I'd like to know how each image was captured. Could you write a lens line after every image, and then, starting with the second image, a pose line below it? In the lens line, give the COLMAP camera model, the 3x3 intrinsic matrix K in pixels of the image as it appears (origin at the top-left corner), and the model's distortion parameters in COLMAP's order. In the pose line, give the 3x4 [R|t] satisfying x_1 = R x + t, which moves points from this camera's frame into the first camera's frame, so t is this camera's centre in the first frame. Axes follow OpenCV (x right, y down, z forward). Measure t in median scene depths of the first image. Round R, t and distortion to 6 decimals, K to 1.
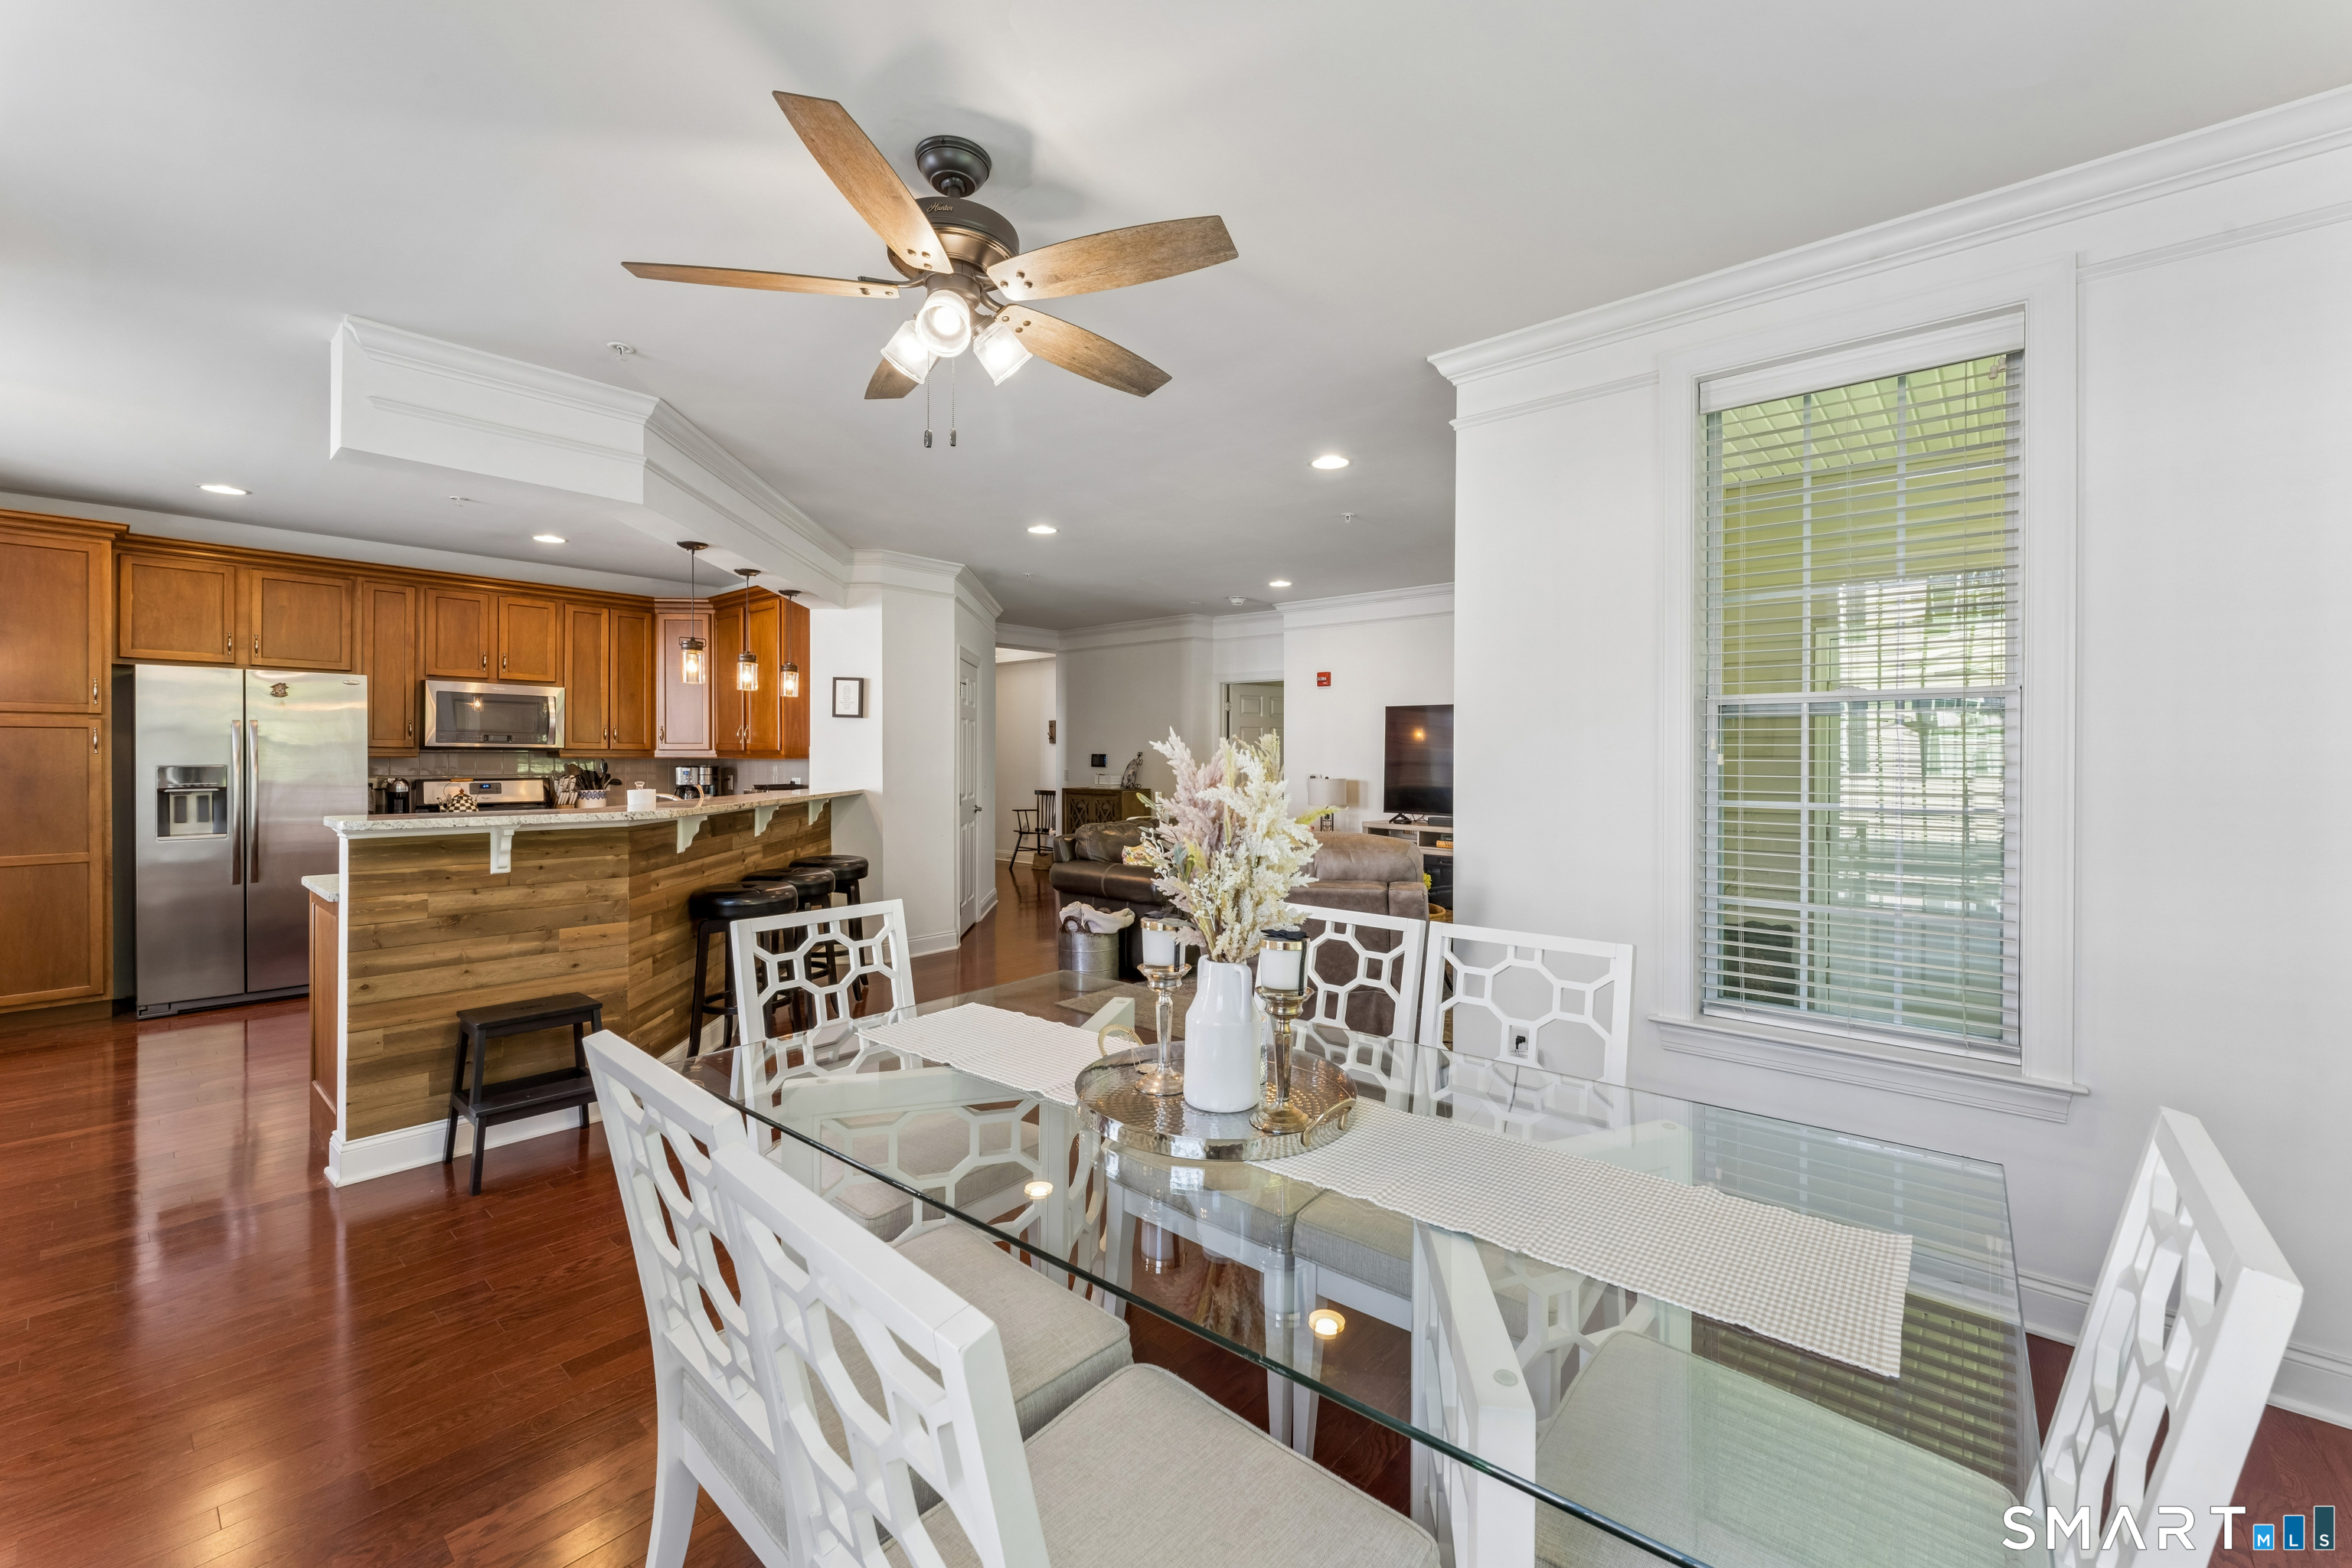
lens RADIAL K [[904.4, 0, 1185.5], [0, 904.4, 763.7], [0, 0, 1]] dist [-0.000573, -0.000157]
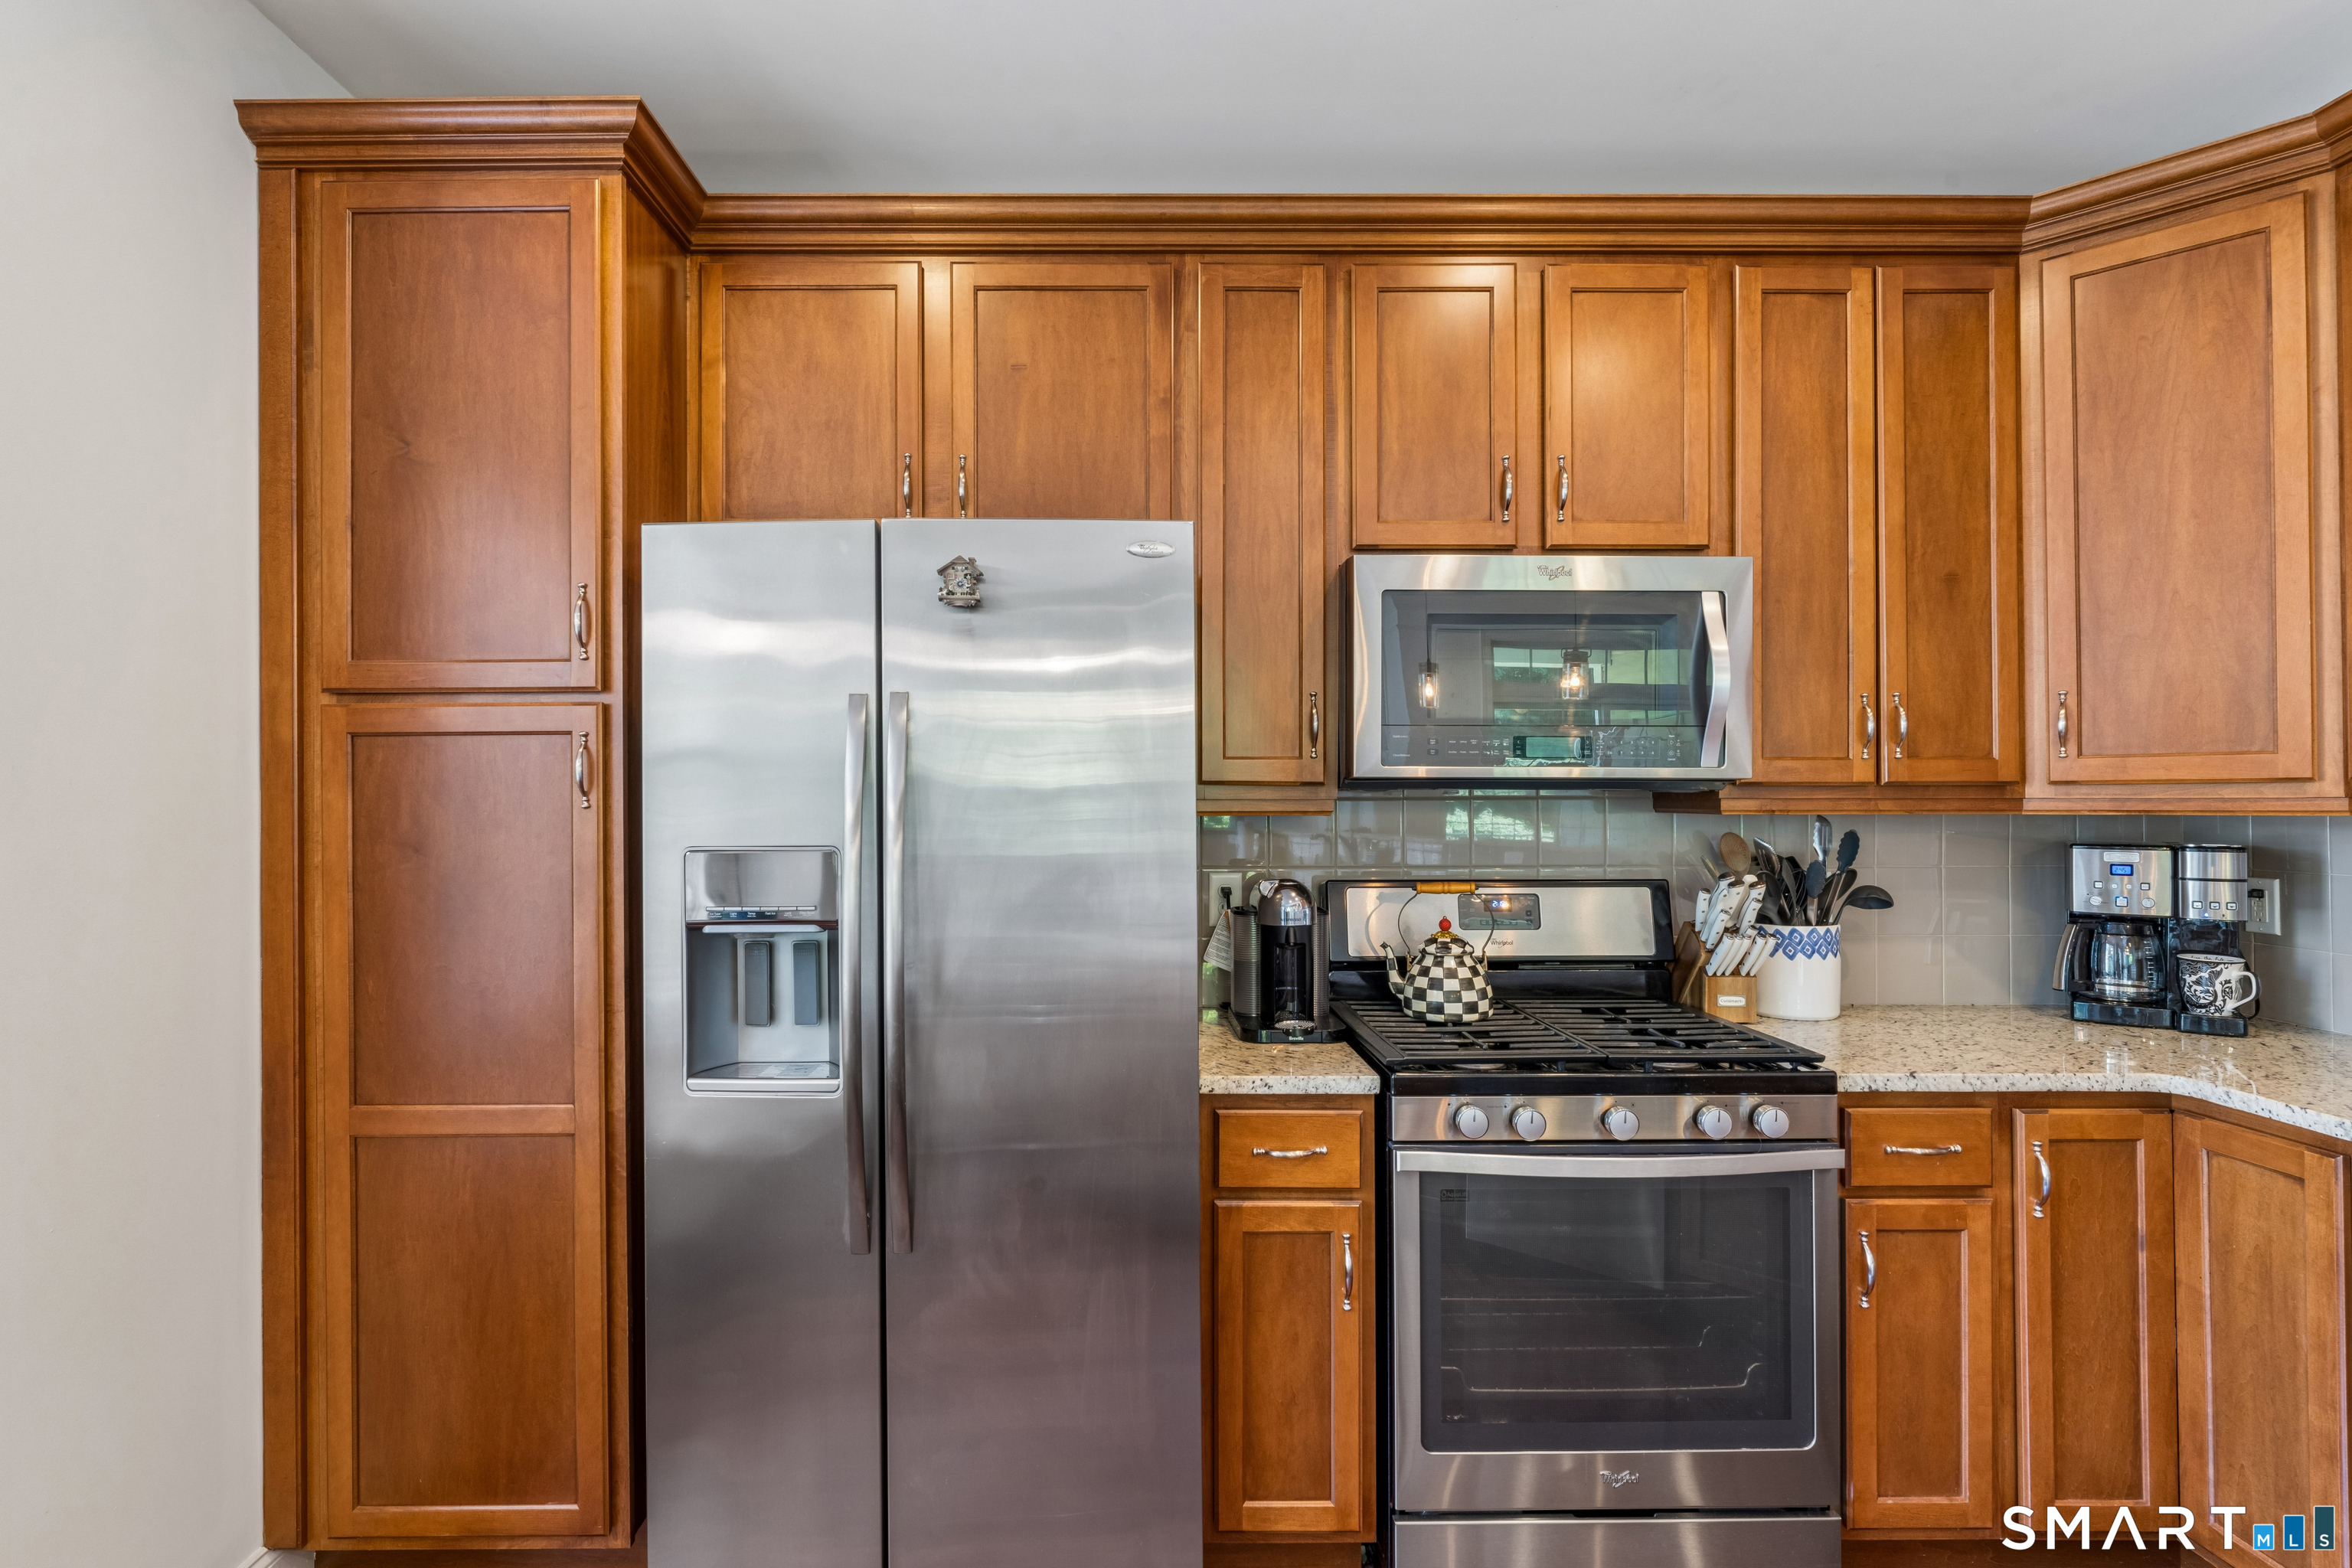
lens RADIAL K [[1143.9, 0, 1167.0], [0, 1143.9, 792.8], [0, 0, 1]] dist [-0.001726, -0.000090]
pose [[0.662078, -0.010903, -0.749356, -0.599359], [0.001322, 0.999910, -0.013381, -0.010032], [0.749434, 0.007869, 0.662033, 0.704963]]
